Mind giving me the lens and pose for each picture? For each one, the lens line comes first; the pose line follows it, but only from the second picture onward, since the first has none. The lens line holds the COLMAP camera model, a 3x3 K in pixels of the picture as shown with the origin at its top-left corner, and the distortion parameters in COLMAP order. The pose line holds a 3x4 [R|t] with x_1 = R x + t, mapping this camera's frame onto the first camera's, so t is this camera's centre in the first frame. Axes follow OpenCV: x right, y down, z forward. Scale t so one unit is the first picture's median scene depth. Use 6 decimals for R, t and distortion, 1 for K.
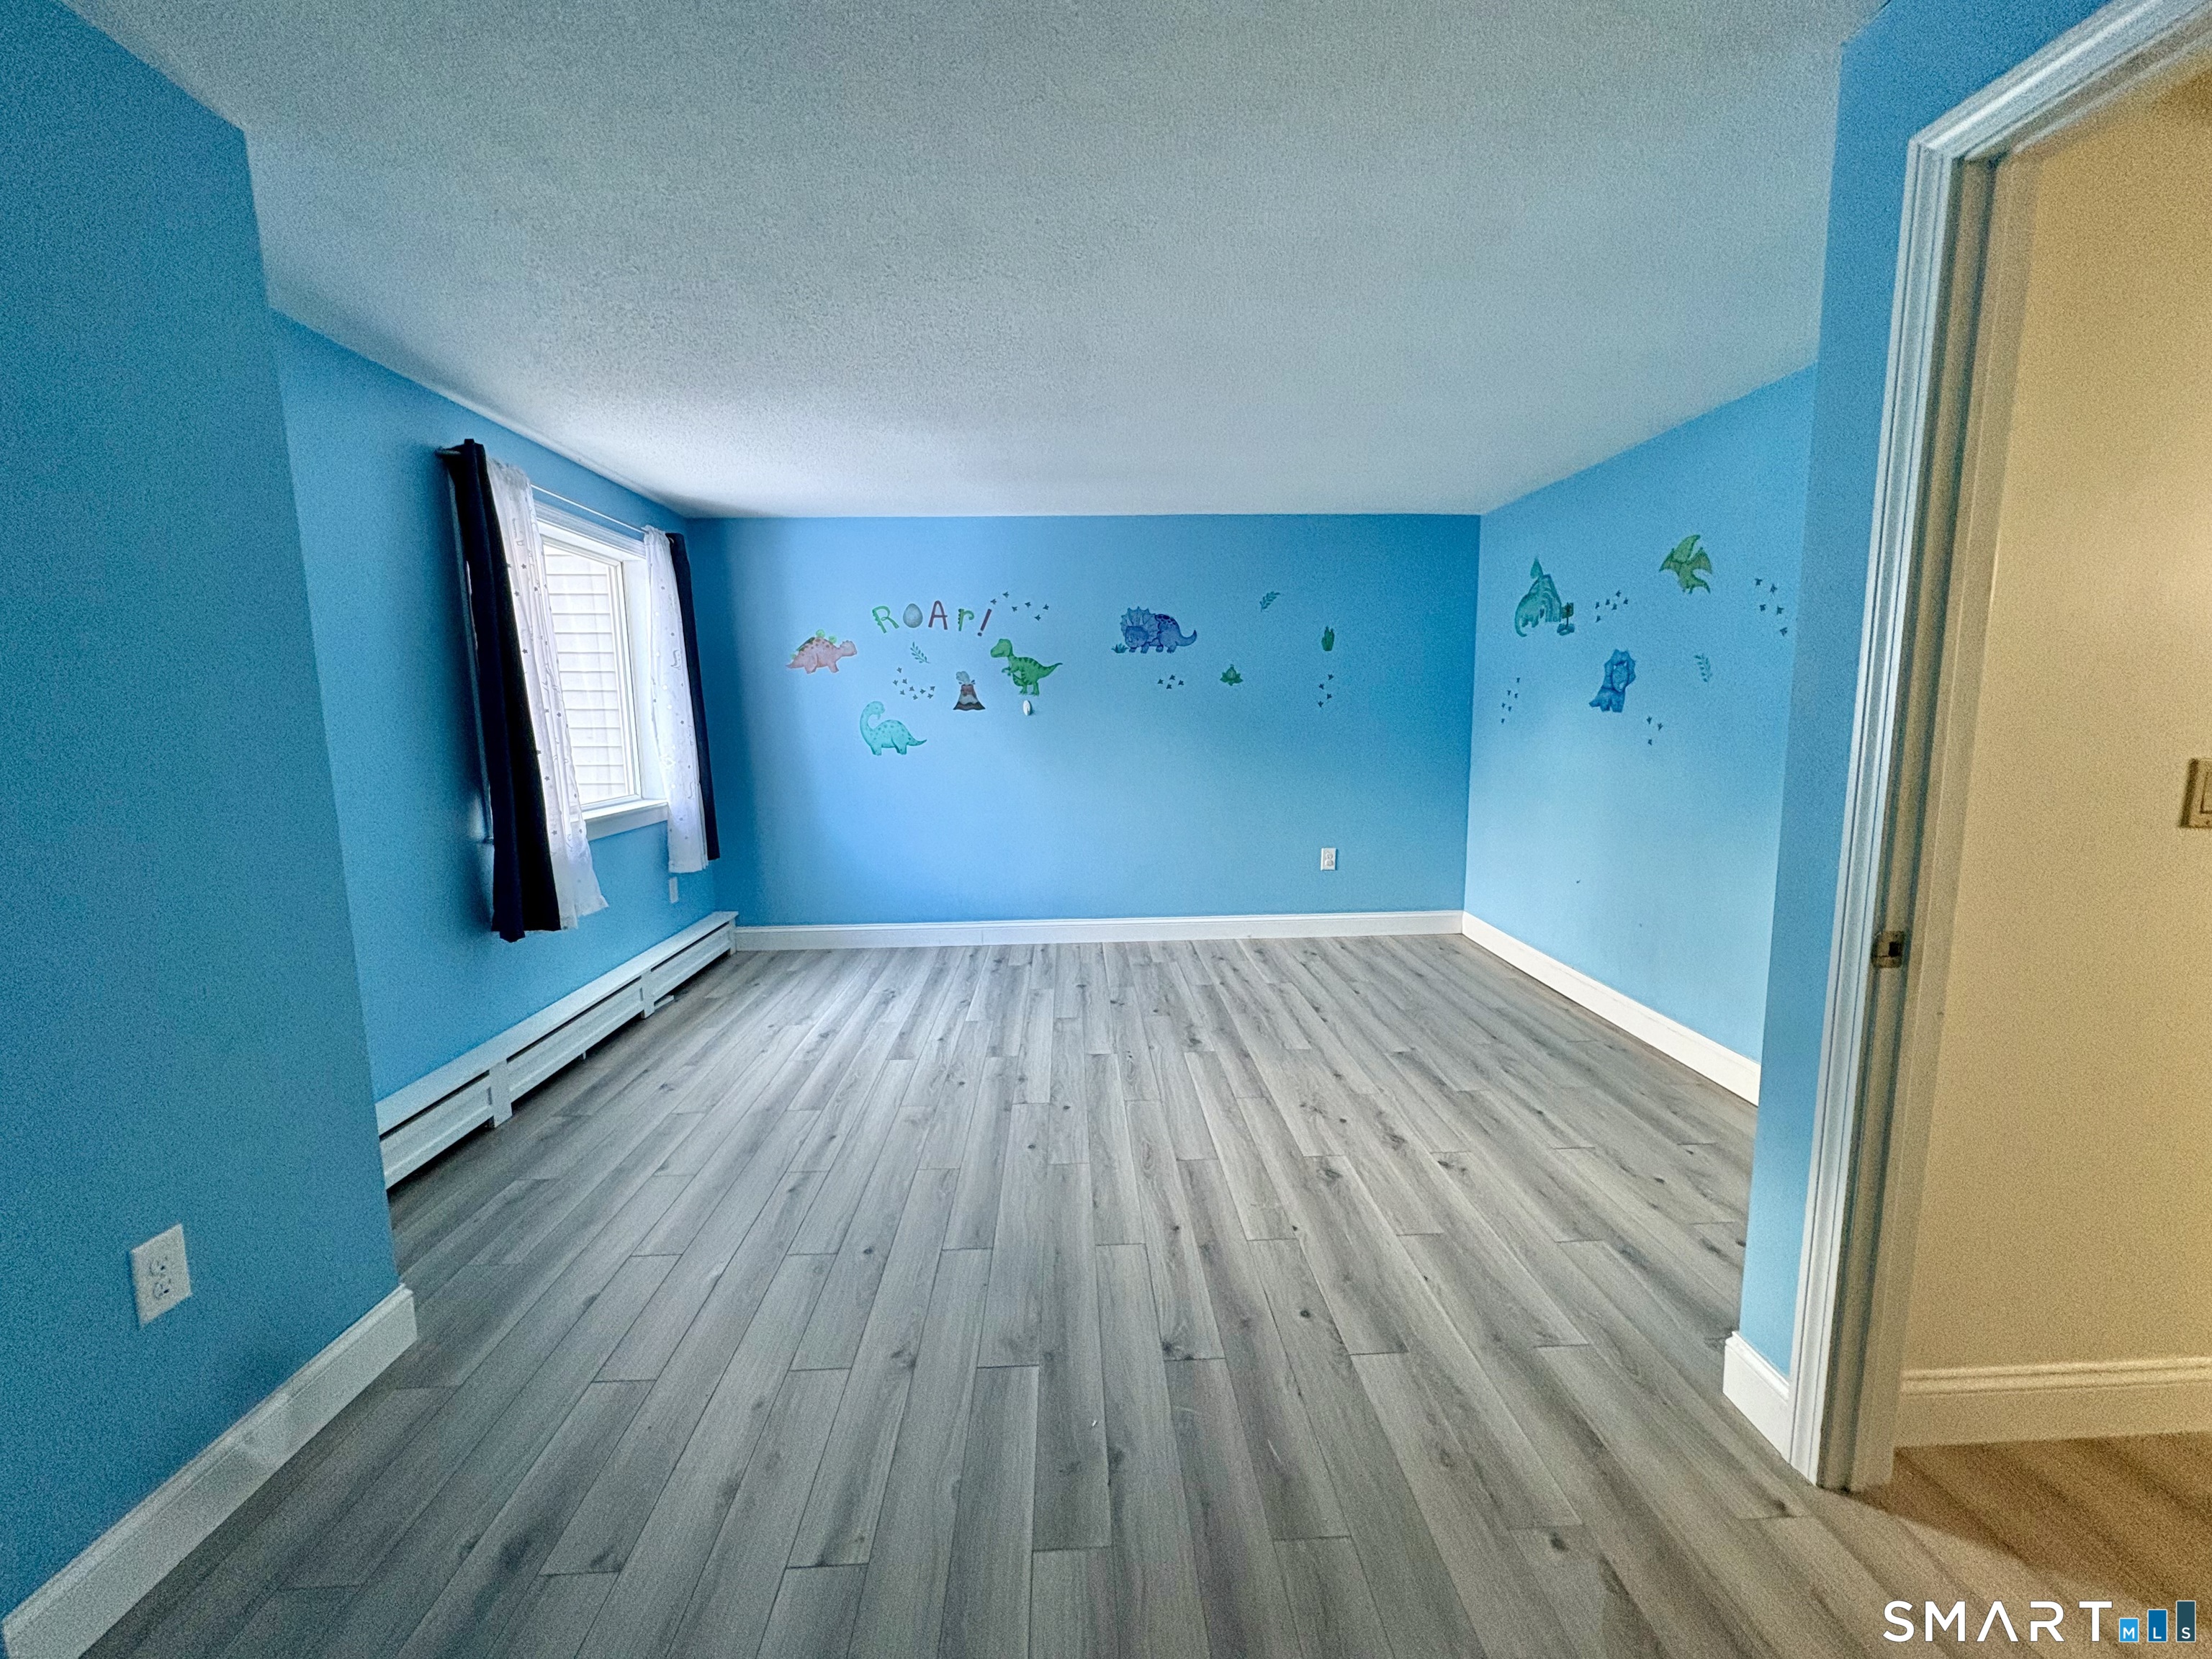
lens RADIAL K [[879.8, 0, 1099.8], [0, 879.8, 838.8], [0, 0, 1]] dist [-0.001099, 0.000413]
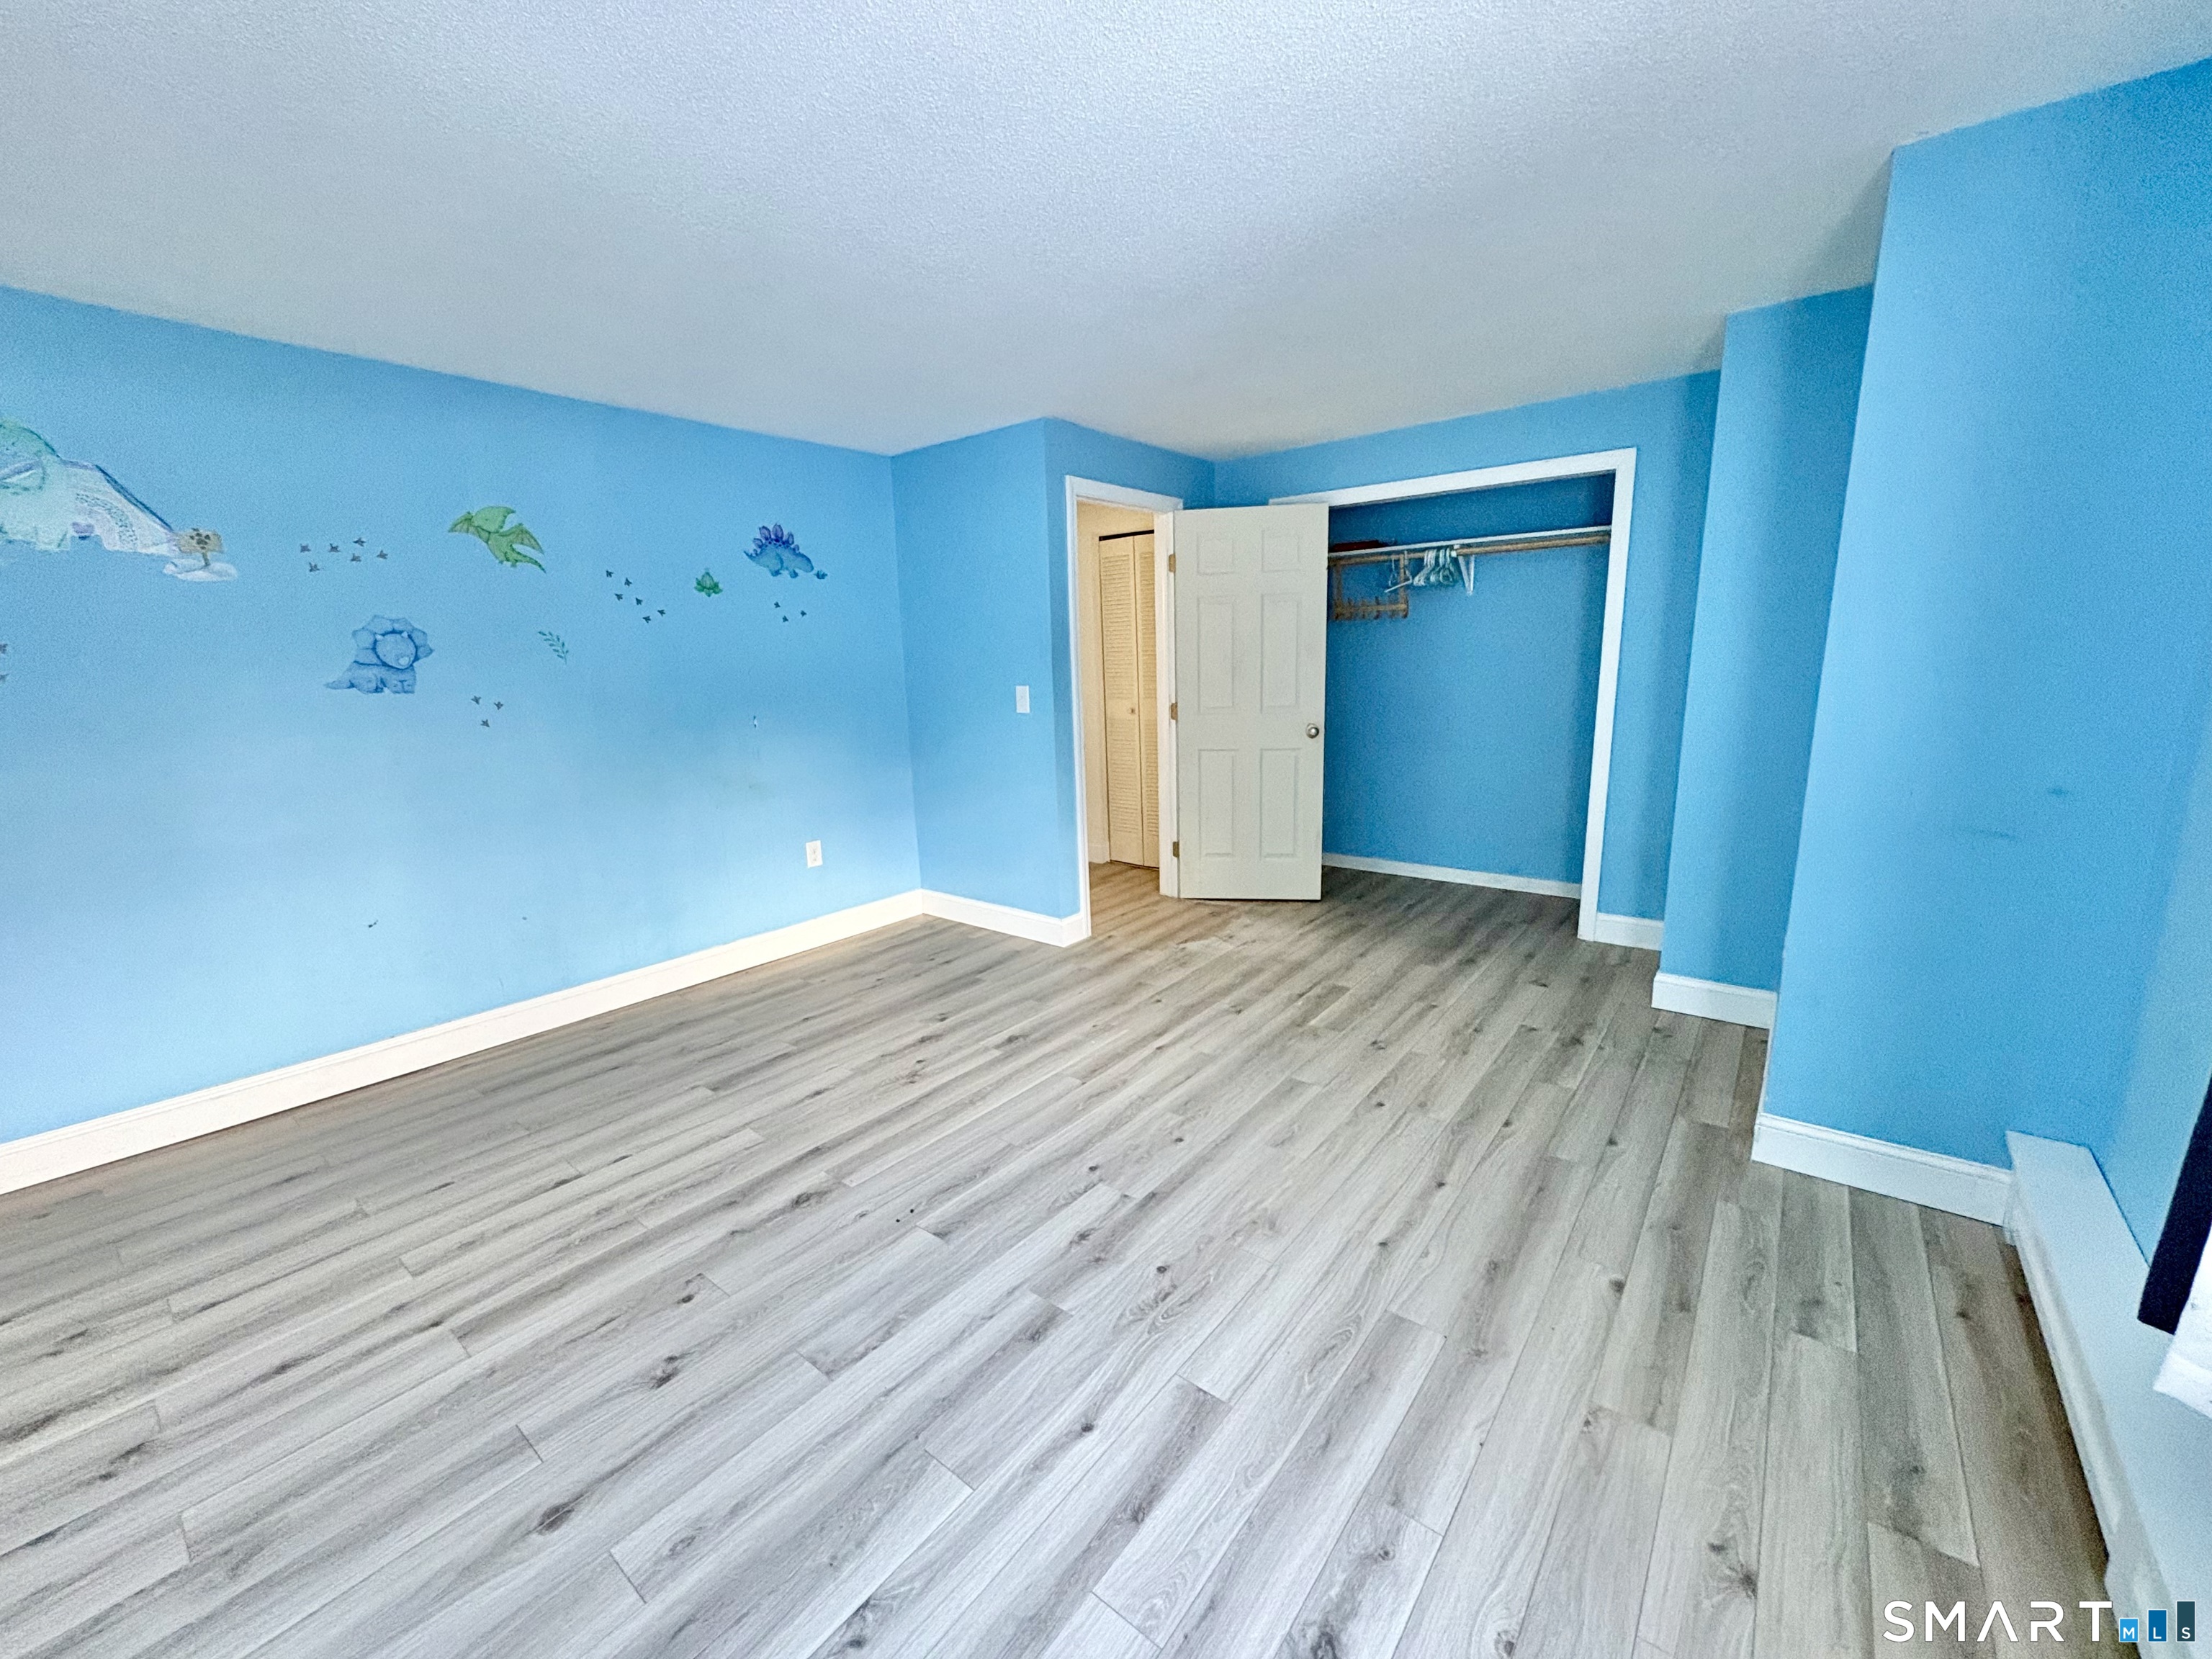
lens RADIAL K [[879.8, 0, 1104.5], [0, 879.8, 840.4], [0, 0, 1]] dist [-0.001099, 0.000413]
pose [[-0.758197, -0.102919, 0.643851, -0.482996], [0.129446, 0.944049, 0.303341, -0.198547], [-0.639047, 0.313336, -0.702453, 1.331458]]
